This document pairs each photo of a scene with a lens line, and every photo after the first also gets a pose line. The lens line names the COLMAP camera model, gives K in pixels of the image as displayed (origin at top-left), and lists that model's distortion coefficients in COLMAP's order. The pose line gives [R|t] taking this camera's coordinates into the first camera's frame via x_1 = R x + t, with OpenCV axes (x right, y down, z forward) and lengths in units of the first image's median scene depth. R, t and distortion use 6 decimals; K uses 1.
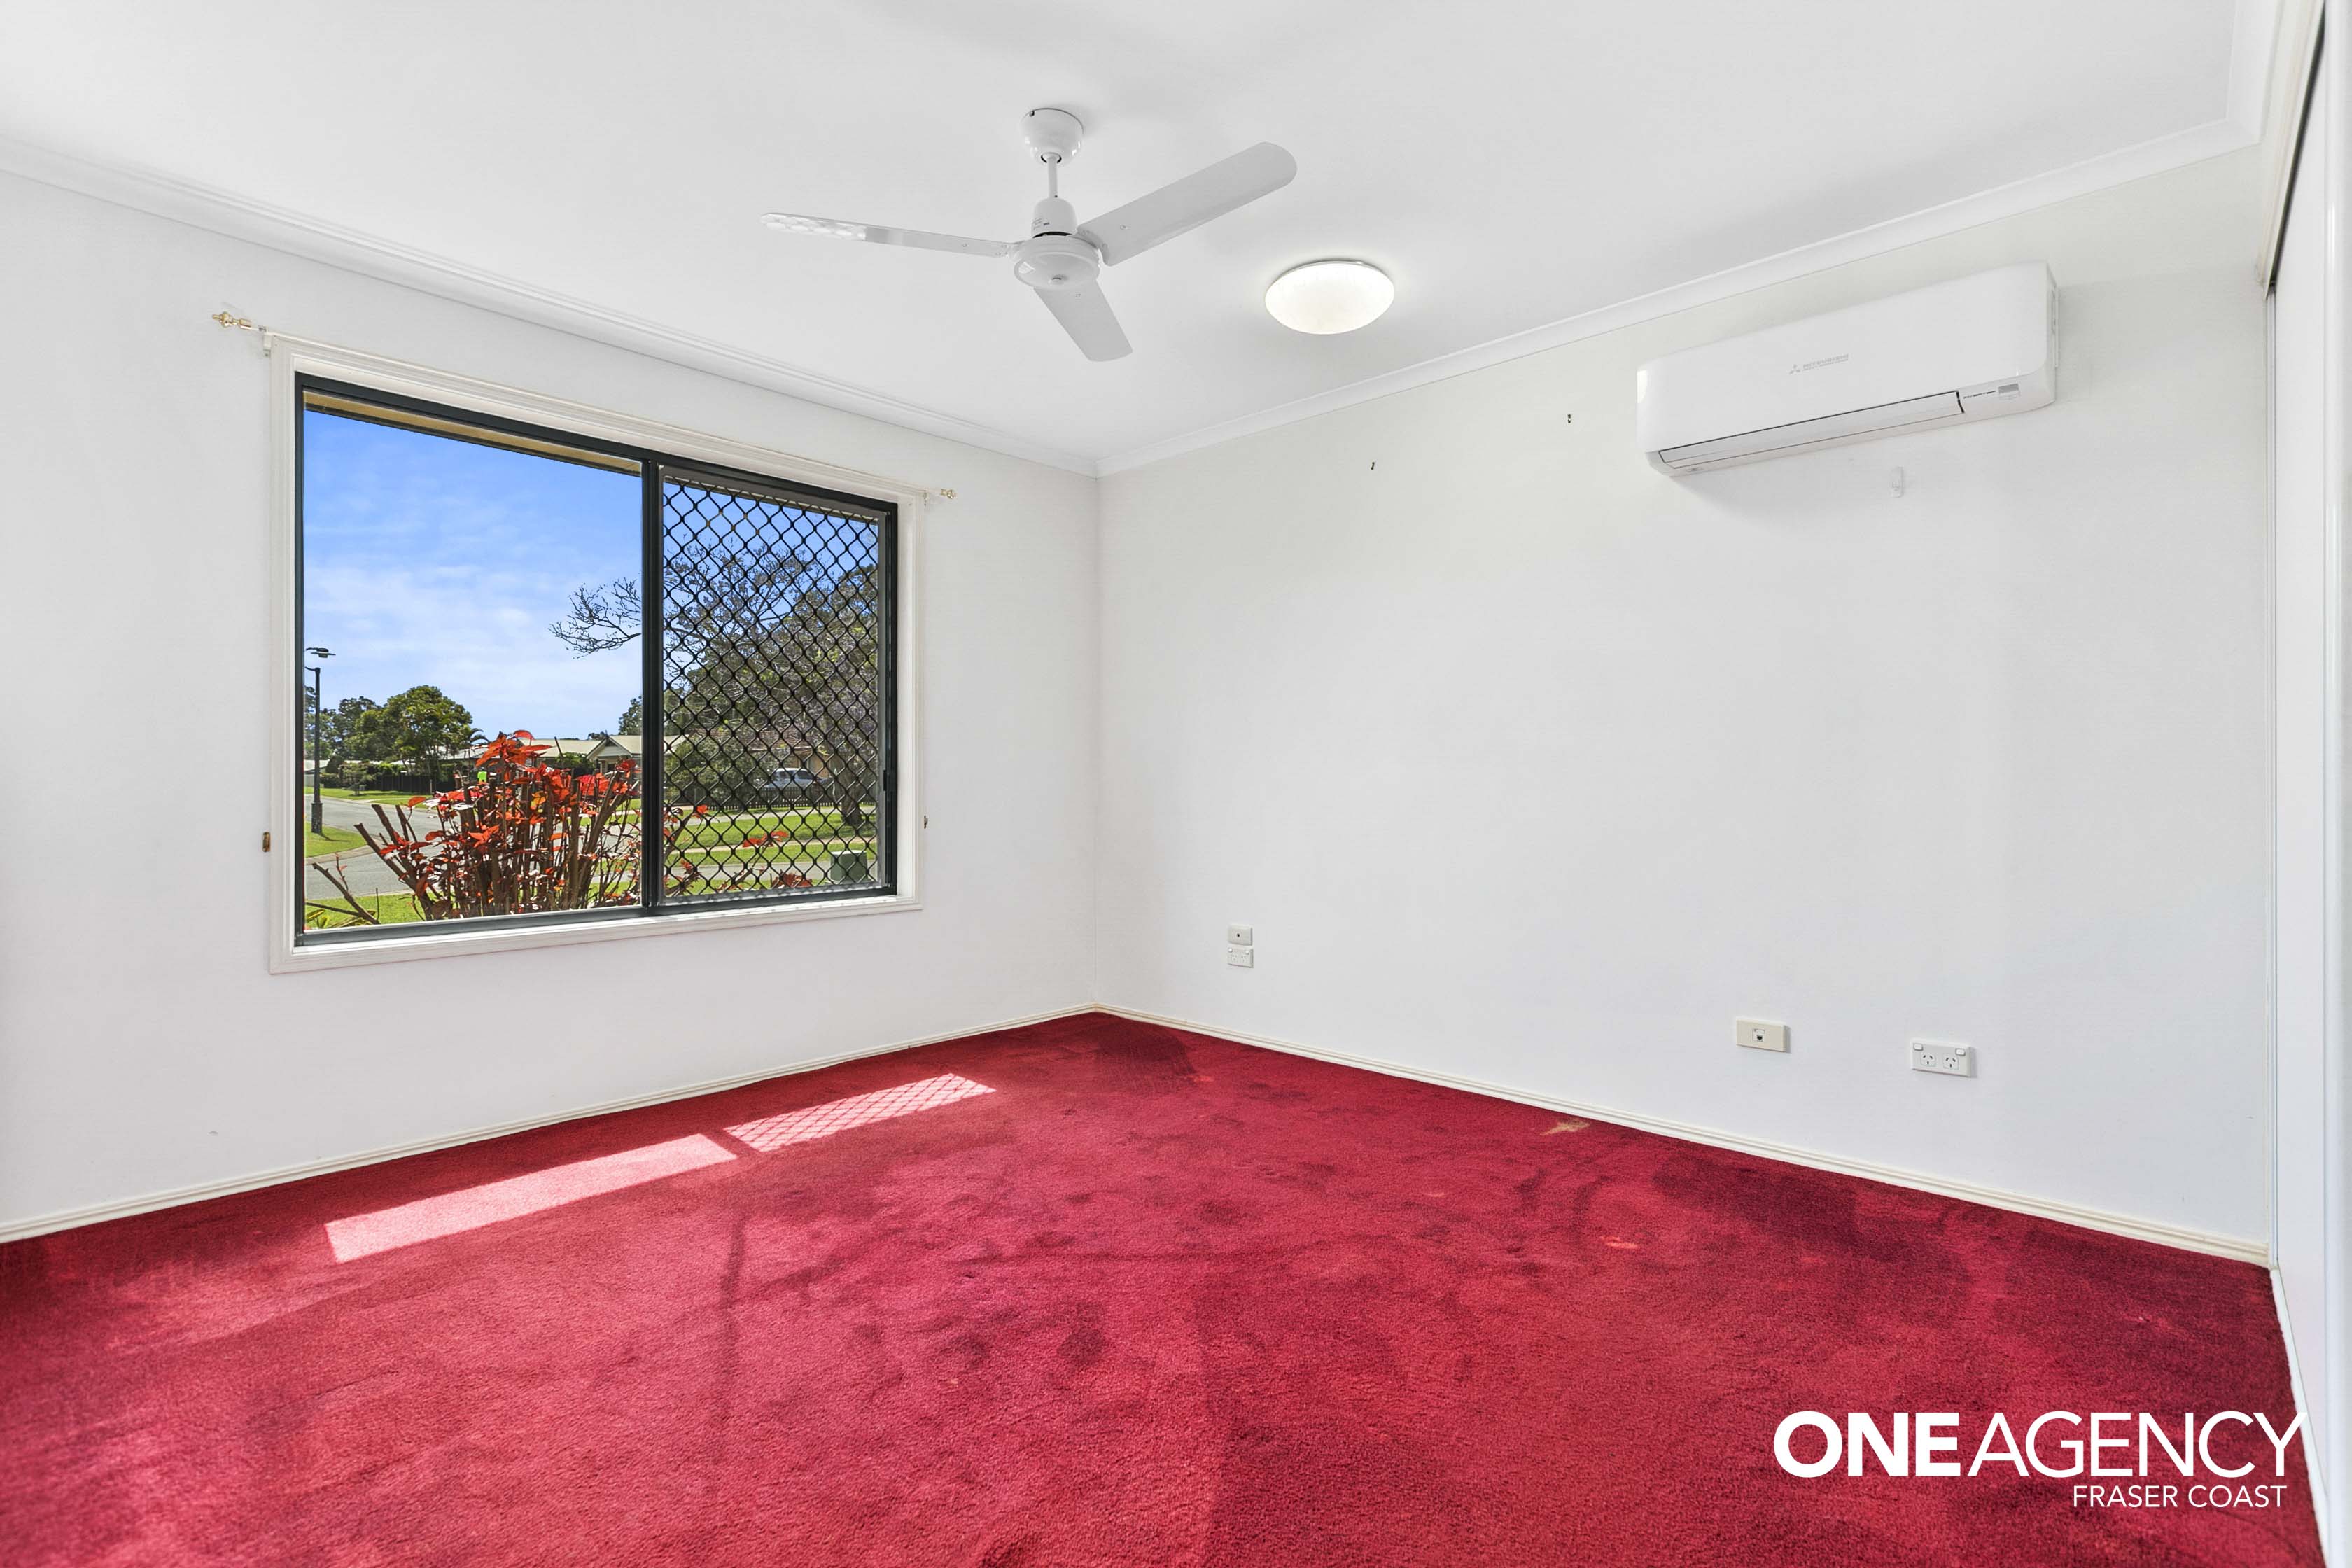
lens RADIAL K [[1076.5, 0, 1170.0], [0, 1076.5, 779.1], [0, 0, 1]] dist [0.001727, -0.001168]
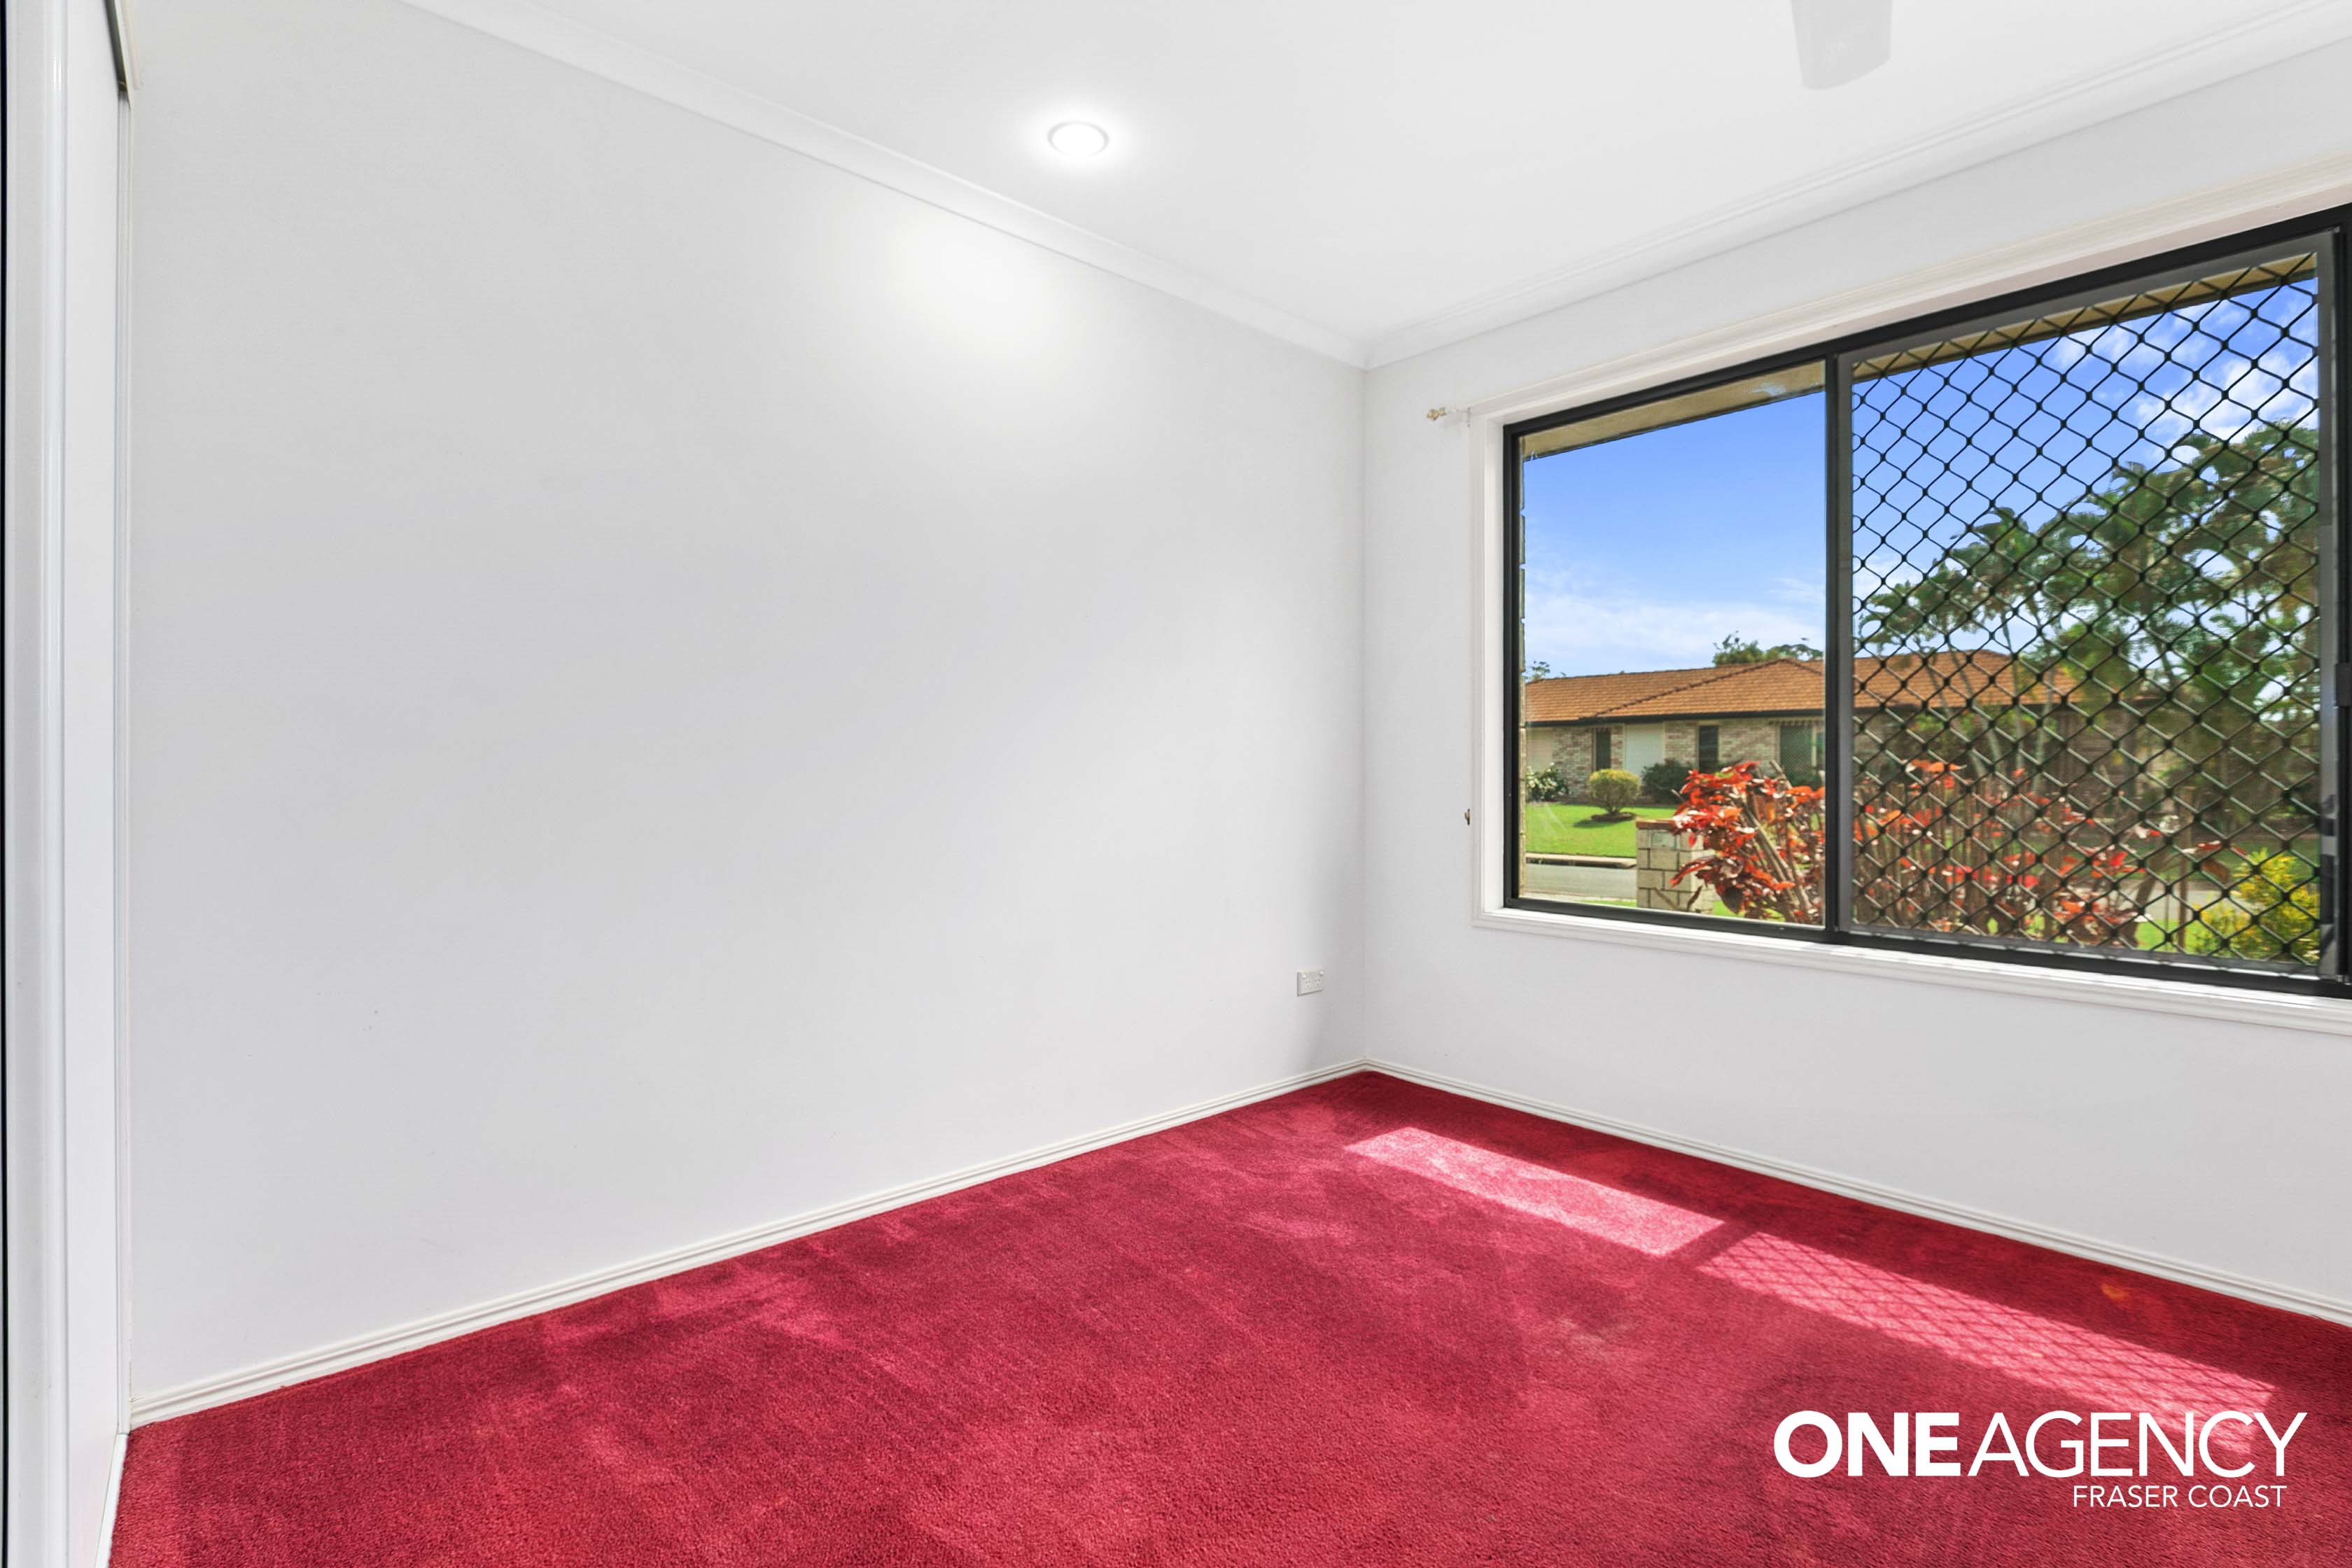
lens RADIAL K [[1076.5, 0, 1171.5], [0, 1076.5, 782.6], [0, 0, 1]] dist [0.001727, -0.001168]
pose [[-0.100935, -0.001910, -0.994891, 0.382189], [-0.005099, 0.999986, -0.001402, 0.014465], [0.994880, 0.004932, -0.100943, 0.681586]]
